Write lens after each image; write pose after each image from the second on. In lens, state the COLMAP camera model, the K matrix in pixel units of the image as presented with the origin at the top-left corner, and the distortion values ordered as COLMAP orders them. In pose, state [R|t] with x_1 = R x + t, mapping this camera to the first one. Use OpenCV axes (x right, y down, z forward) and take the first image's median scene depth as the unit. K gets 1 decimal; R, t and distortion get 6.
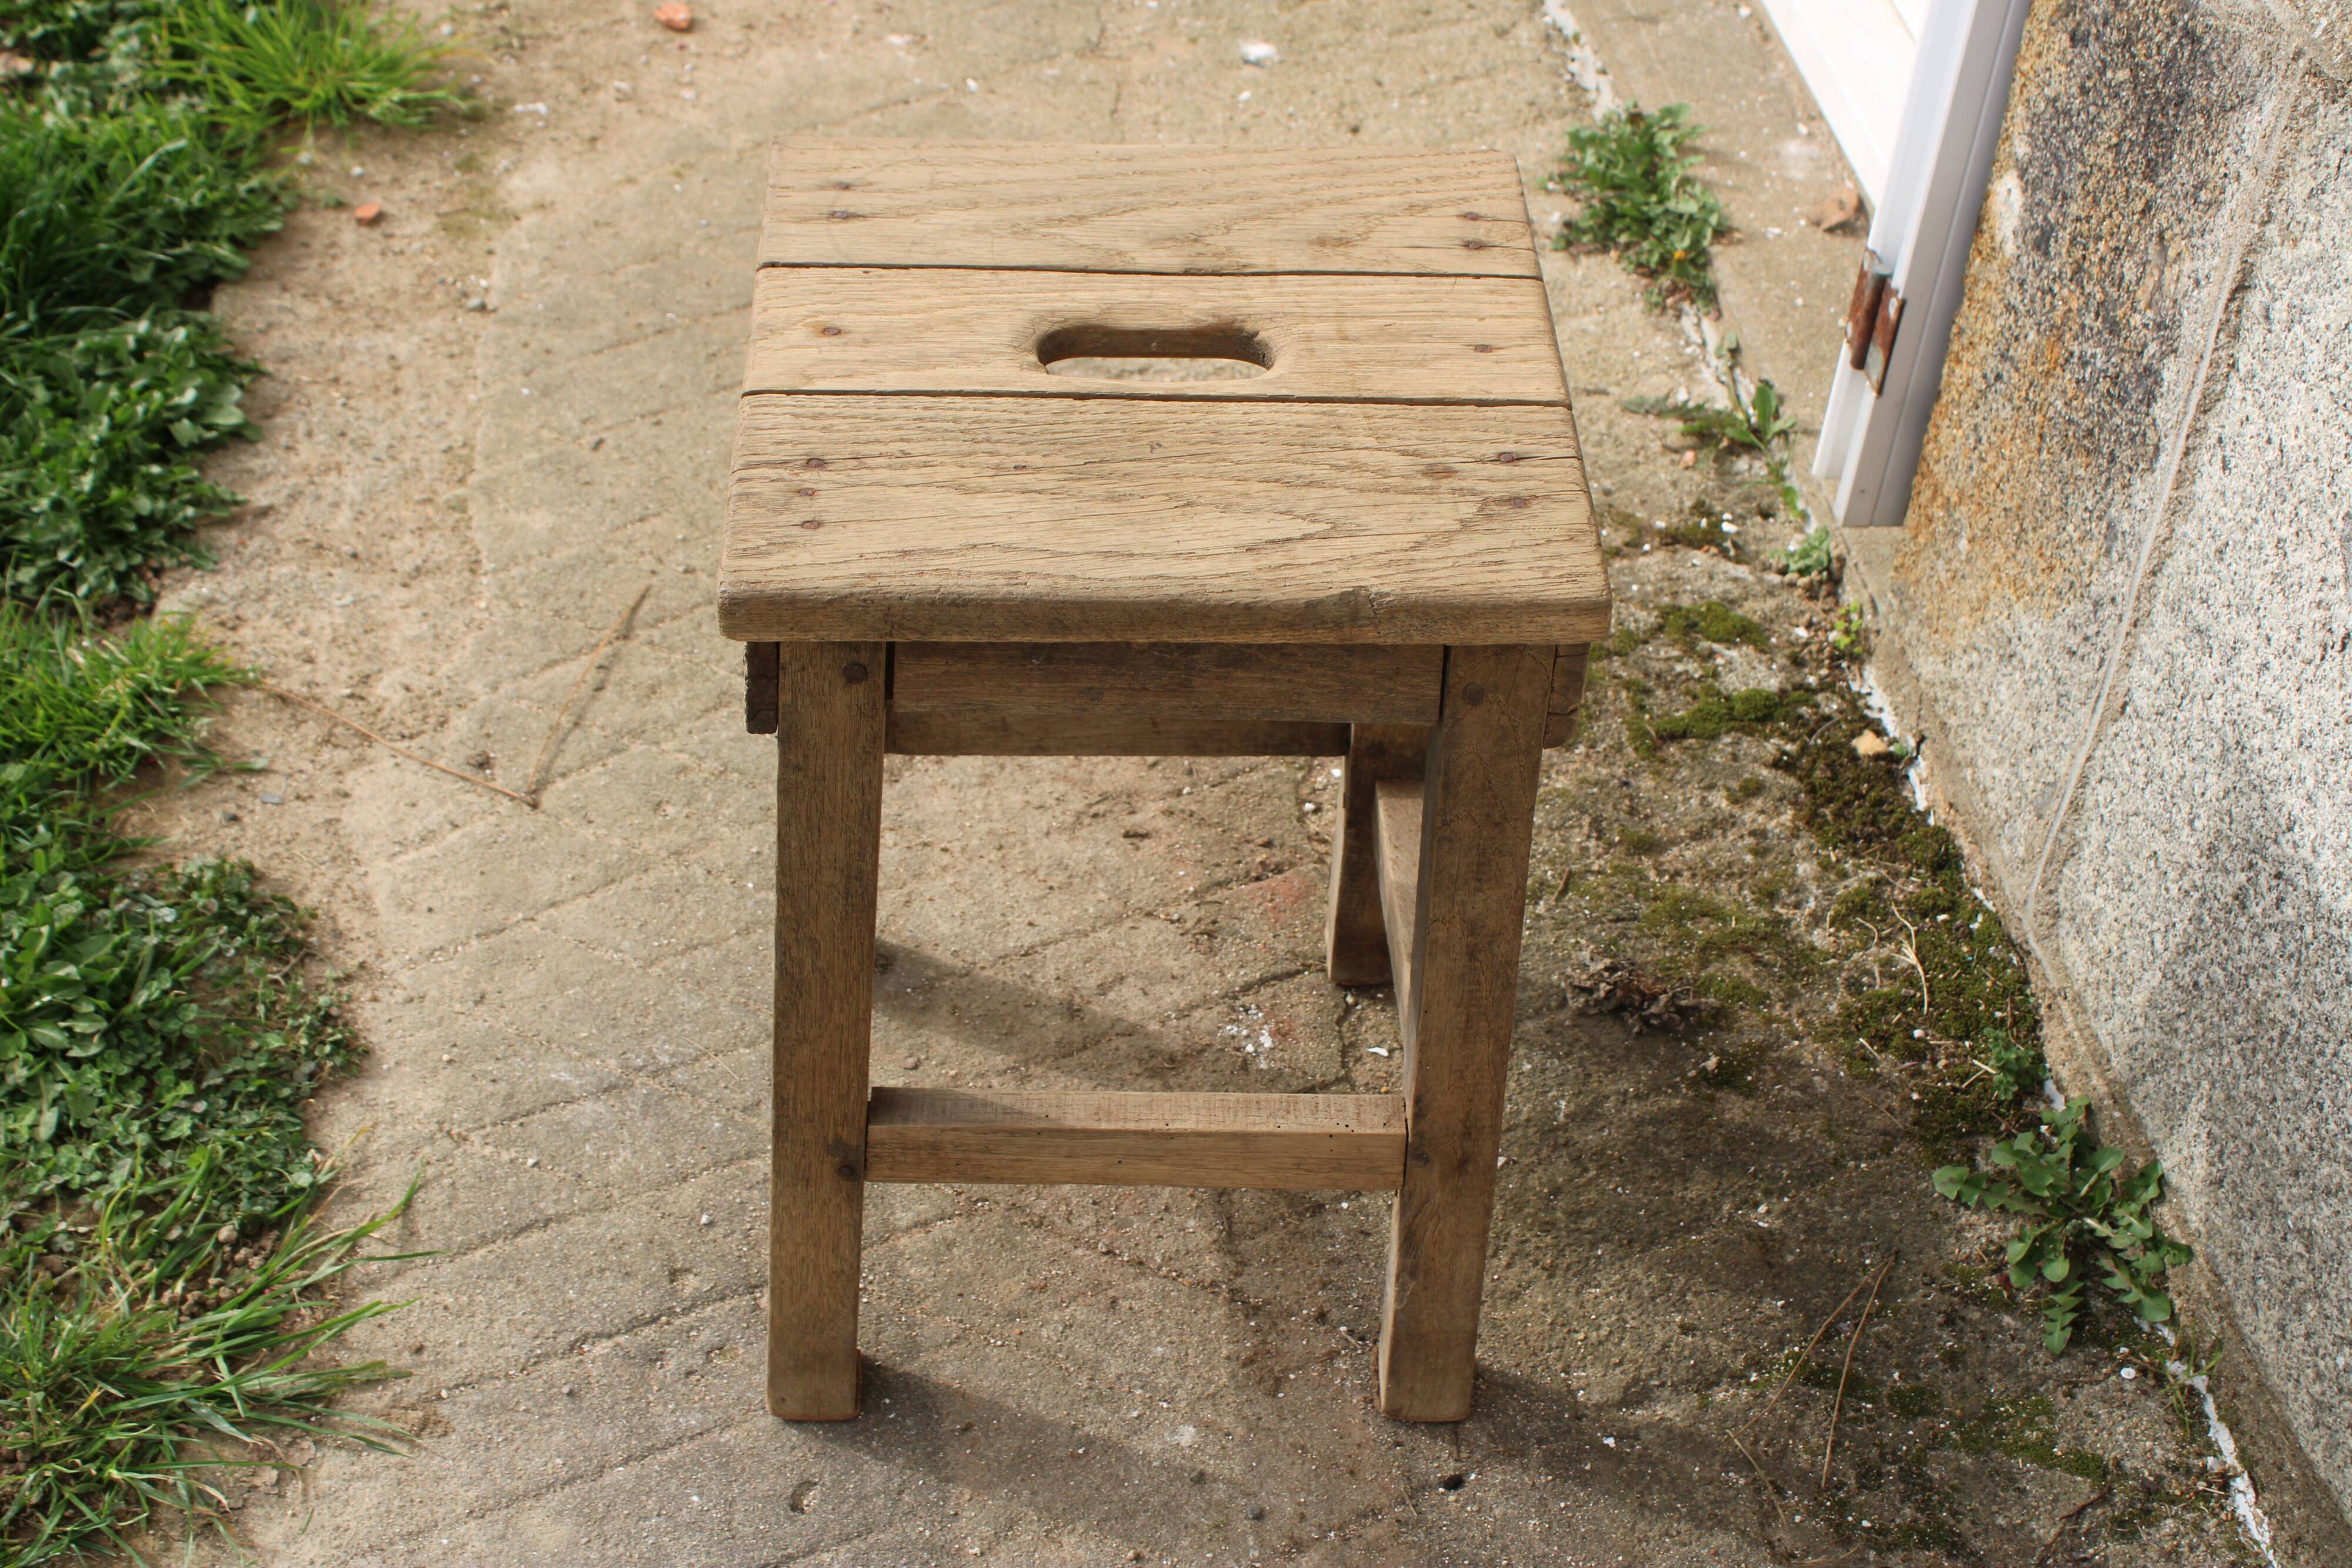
lens RADIAL K [[3163.9, 0, 1176.0], [0, 3163.9, 784.0], [0, 0, 1]] dist [-0.001583, 0.002445]
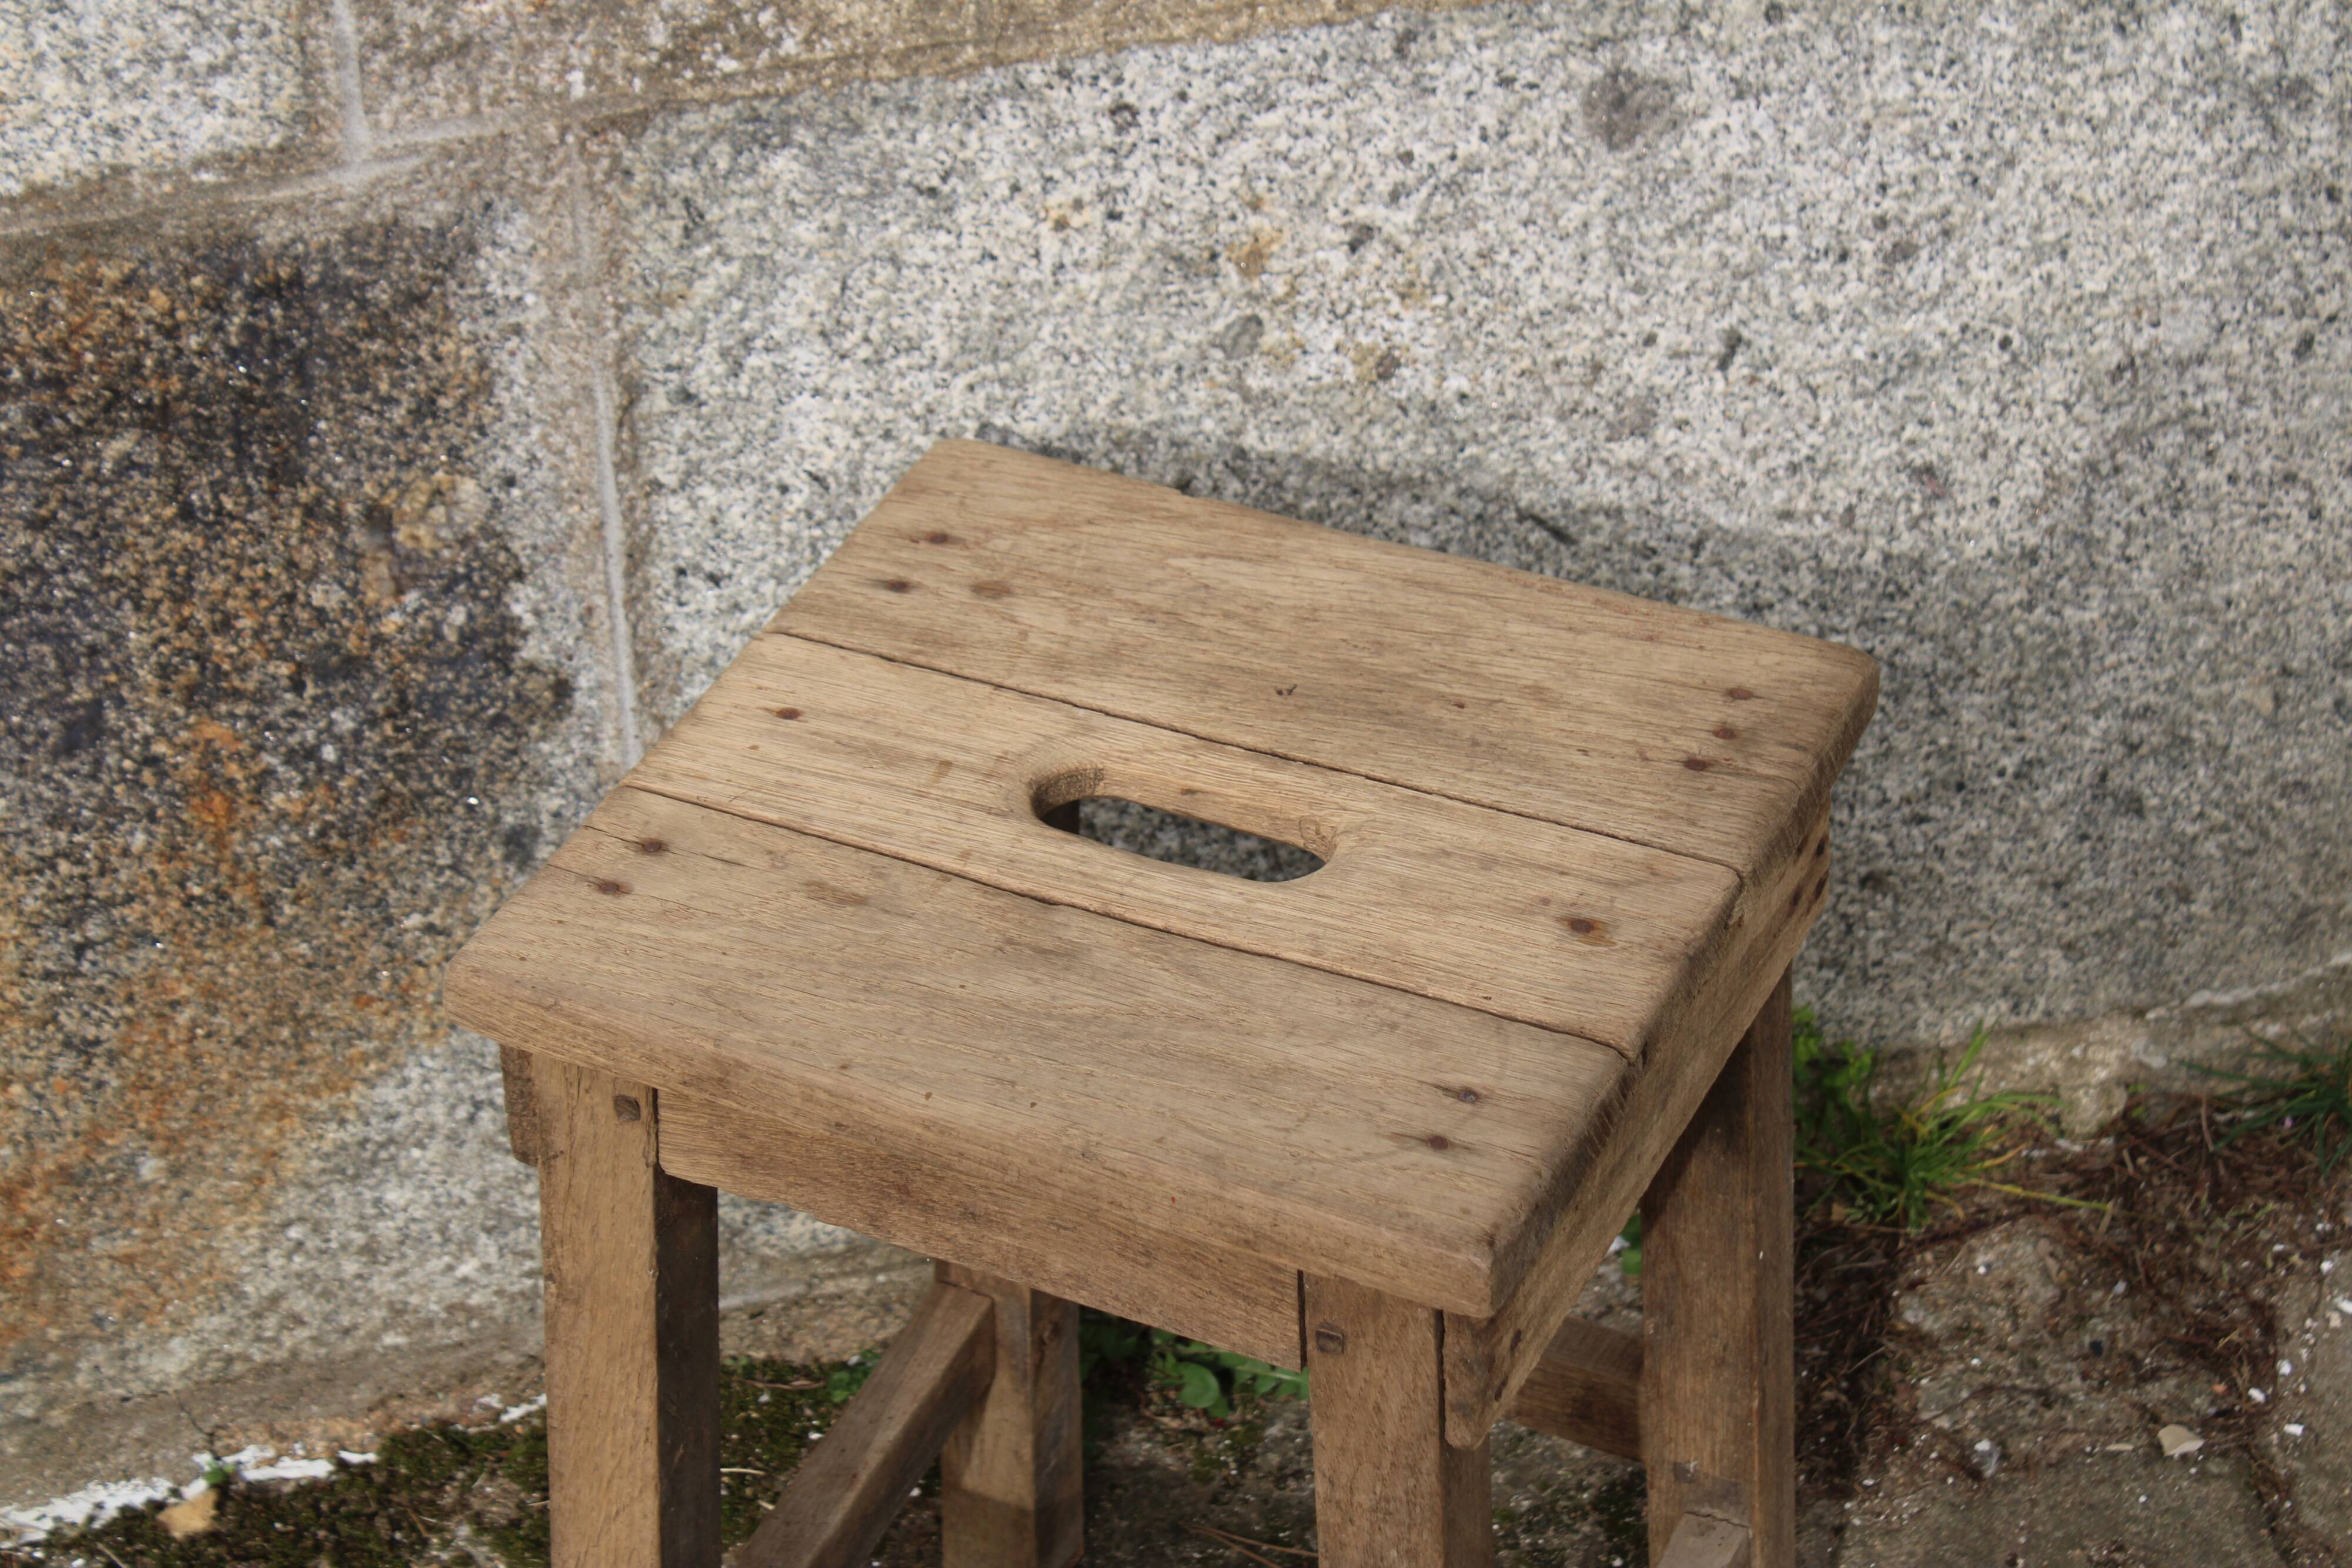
lens RADIAL K [[5545.4, 0, 1182.6], [0, 5545.4, 784.1], [0, 0, 1]] dist [0.061199, 0.366943]
pose [[-0.122197, -0.594846, 0.794497, -0.748266], [0.666556, 0.543922, 0.509757, -0.647003], [-0.735372, 0.591868, 0.330032, 0.453269]]
